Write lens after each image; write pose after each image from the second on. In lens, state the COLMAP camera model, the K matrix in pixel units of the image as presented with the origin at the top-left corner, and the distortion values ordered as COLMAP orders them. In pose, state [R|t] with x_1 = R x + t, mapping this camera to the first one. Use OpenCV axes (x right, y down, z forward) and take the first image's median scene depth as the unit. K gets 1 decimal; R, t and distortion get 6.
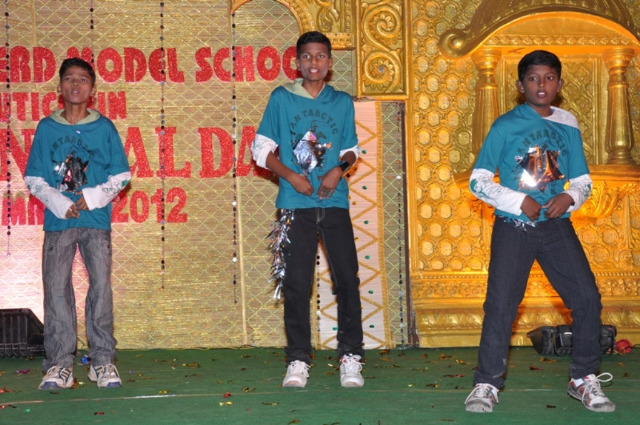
lens RADIAL K [[1488.1, 0, 305.1], [0, 1488.1, 209.1], [0, 0, 1]] dist [0.441979, 0.000000]
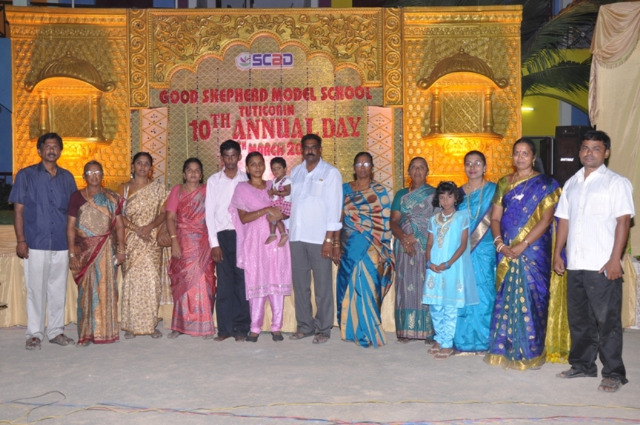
lens RADIAL K [[730.9, 0, 323.0], [0, 730.9, 214.7], [0, 0, 1]] dist [0.011715, 0.000000]
pose [[0.992661, 0.010639, -0.120458, 0.083291], [-0.001684, 0.997242, 0.074197, 0.017293], [0.120915, -0.073449, 0.989942, -0.253834]]
